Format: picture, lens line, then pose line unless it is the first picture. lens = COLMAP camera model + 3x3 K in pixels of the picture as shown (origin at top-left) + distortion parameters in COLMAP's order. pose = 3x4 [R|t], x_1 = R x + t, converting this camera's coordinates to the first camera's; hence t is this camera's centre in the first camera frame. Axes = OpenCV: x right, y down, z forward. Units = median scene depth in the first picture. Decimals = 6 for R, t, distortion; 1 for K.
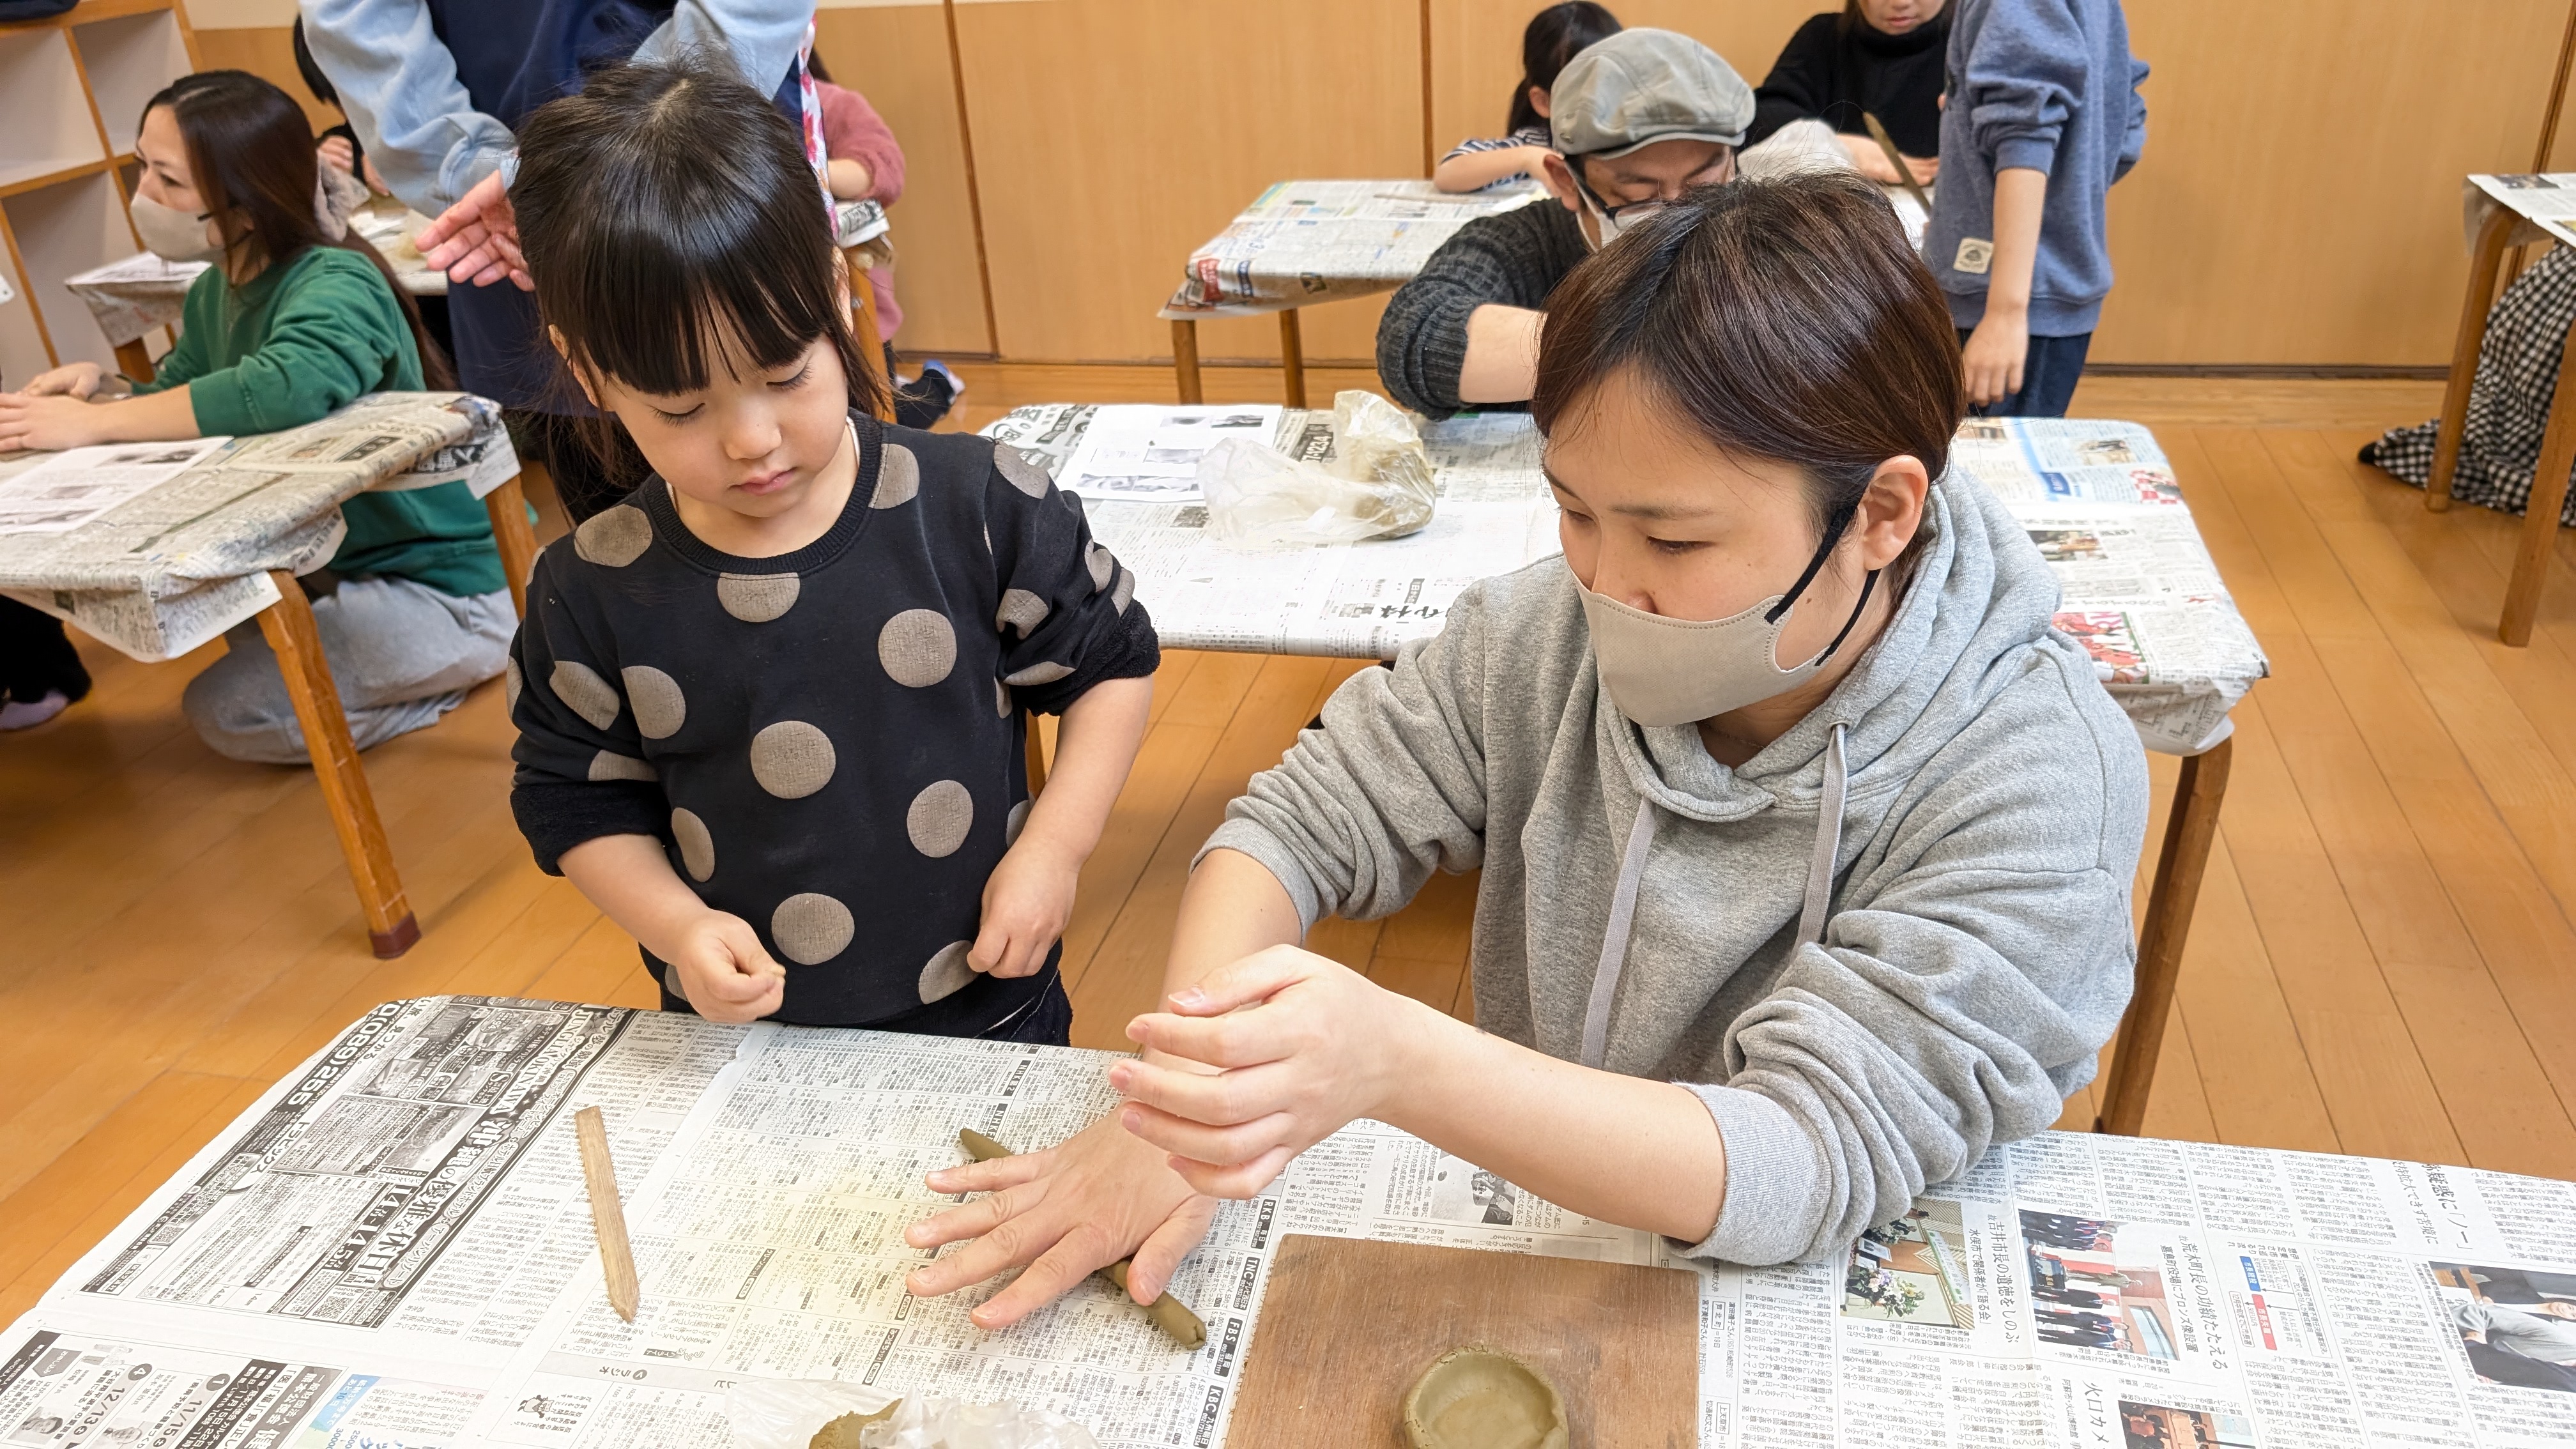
lens RADIAL K [[1903.7, 0, 1282.0], [0, 1903.7, 729.8], [0, 0, 1]] dist [0.002430, -0.006818]
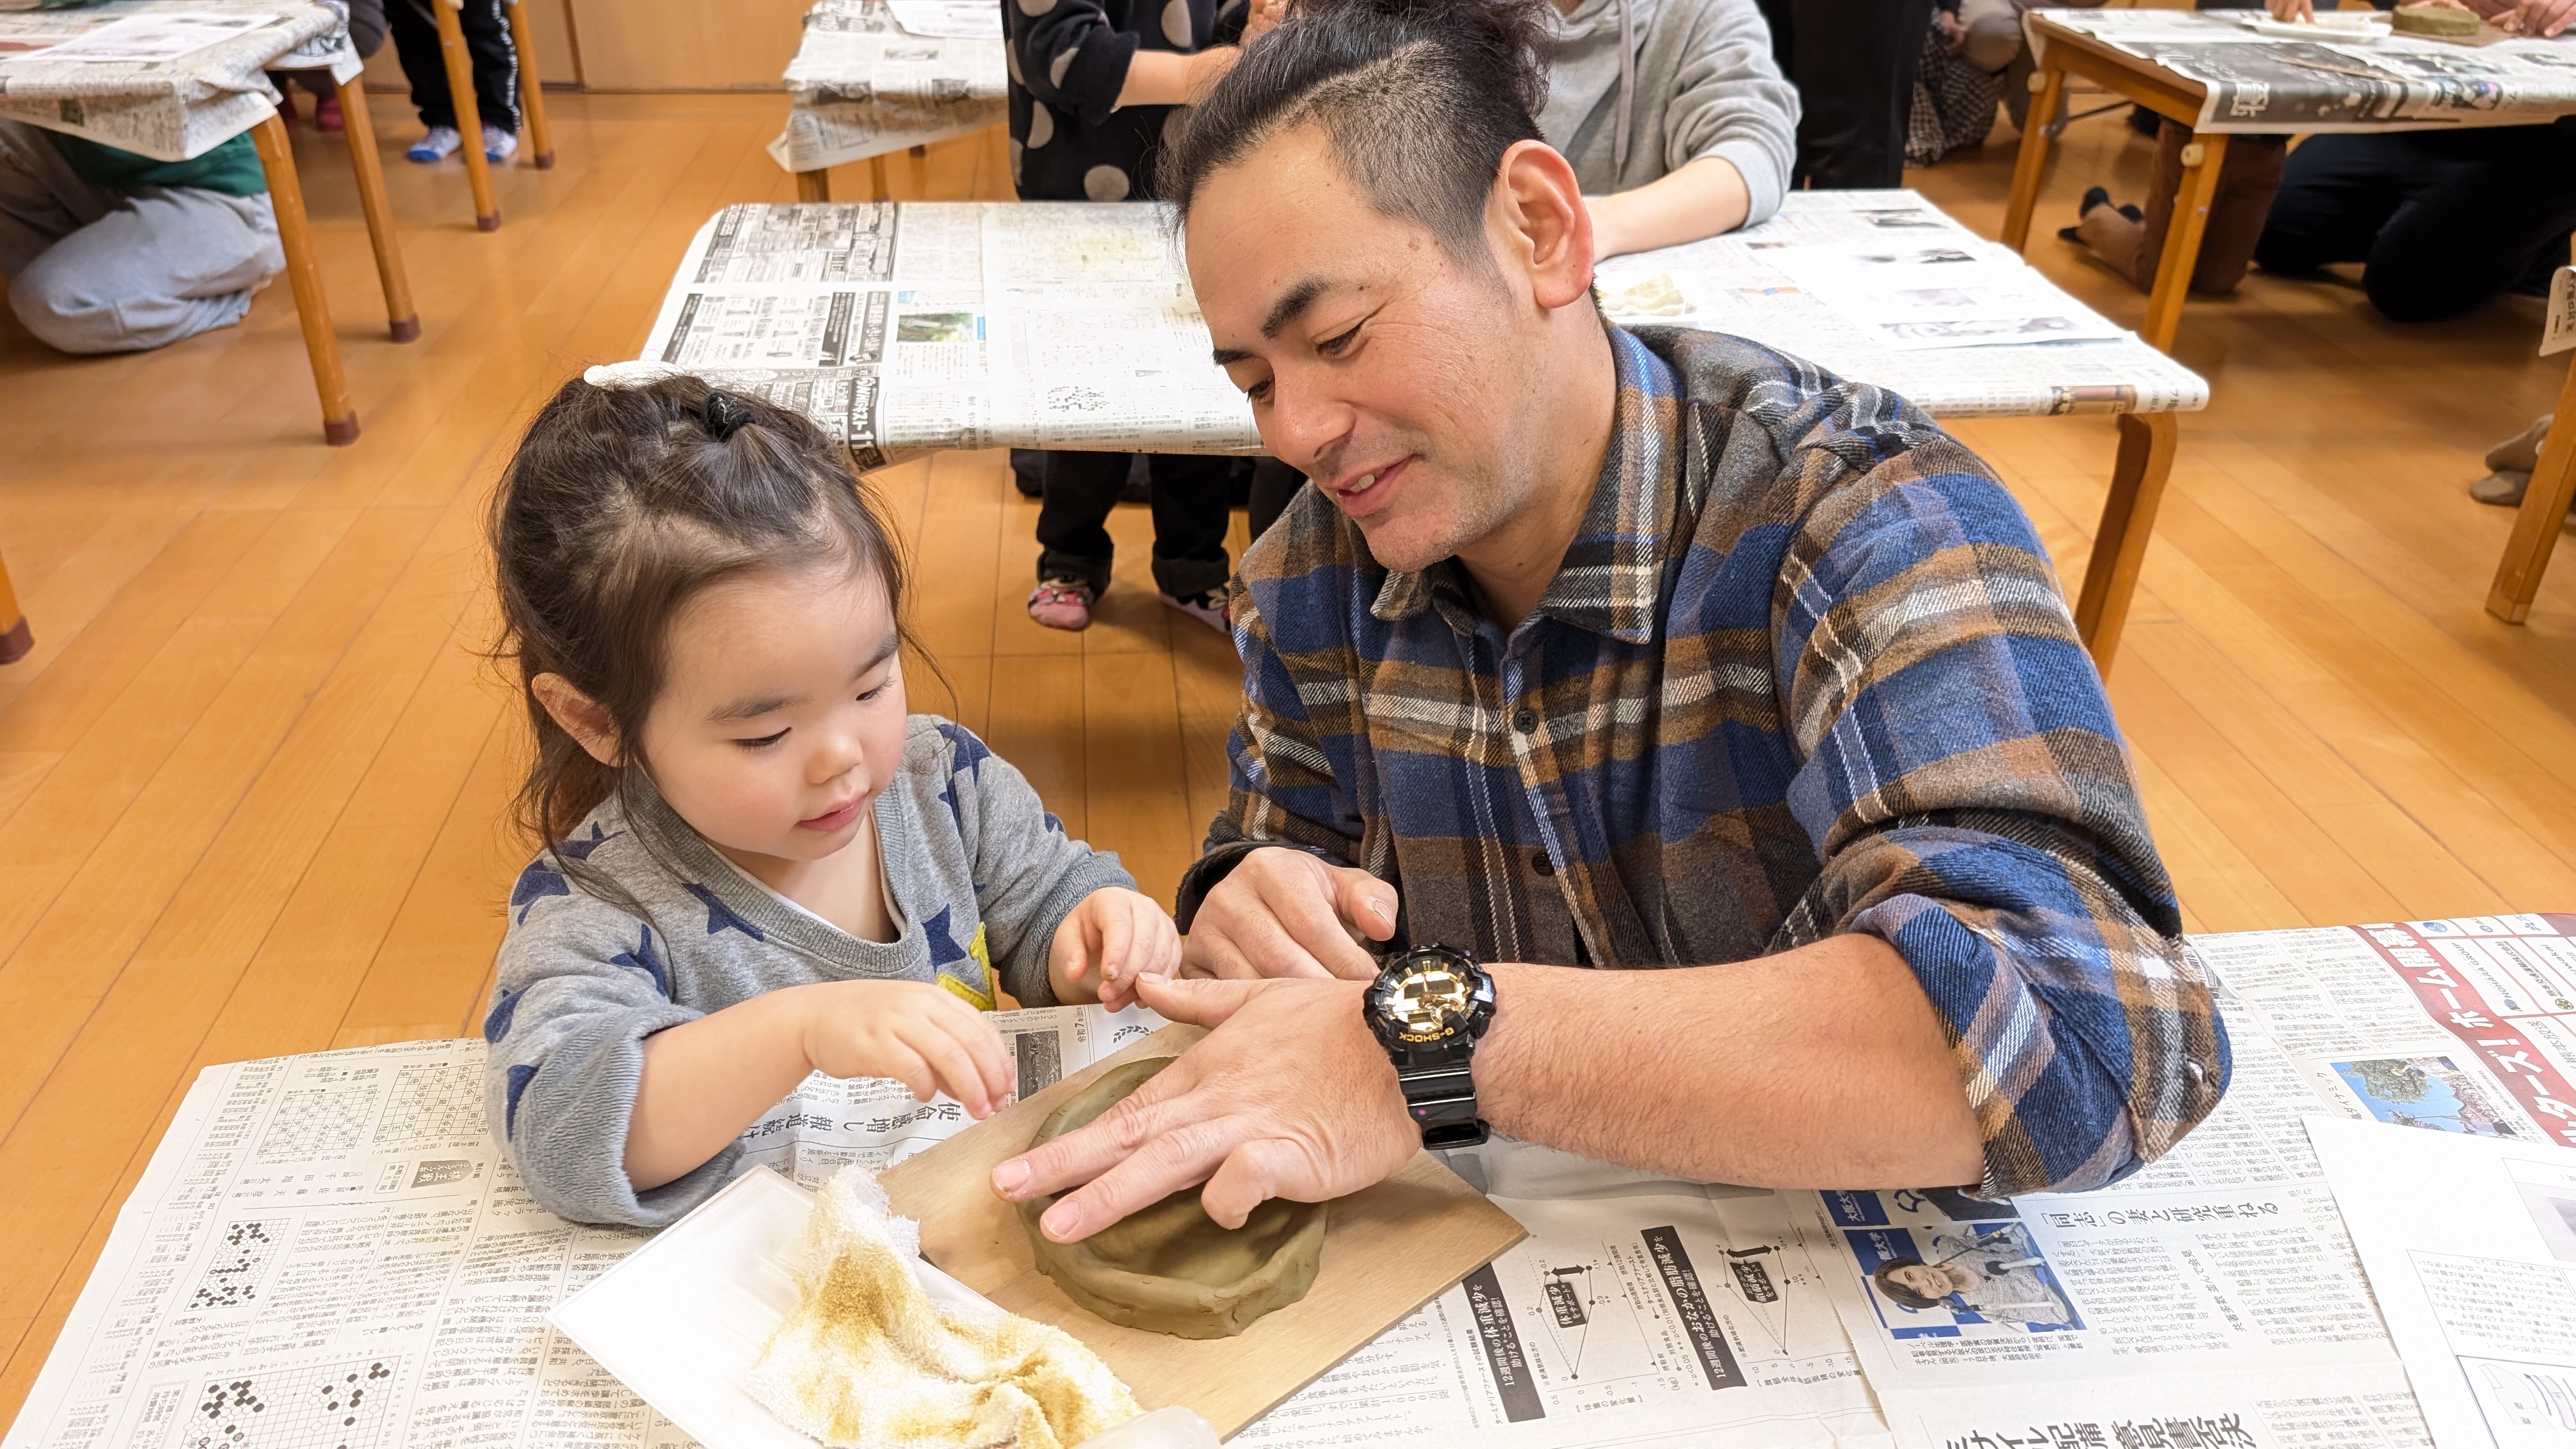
lens RADIAL K [[1903.7, 0, 1291.0], [0, 1903.7, 724.1], [0, 0, 1]] dist [0.002430, -0.006818]
pose [[0.935853, -0.097599, 0.338606, -0.367776], [0.085404, 0.995052, 0.050770, 0.319603], [-0.341886, -0.018595, 0.939558, -0.393049]]
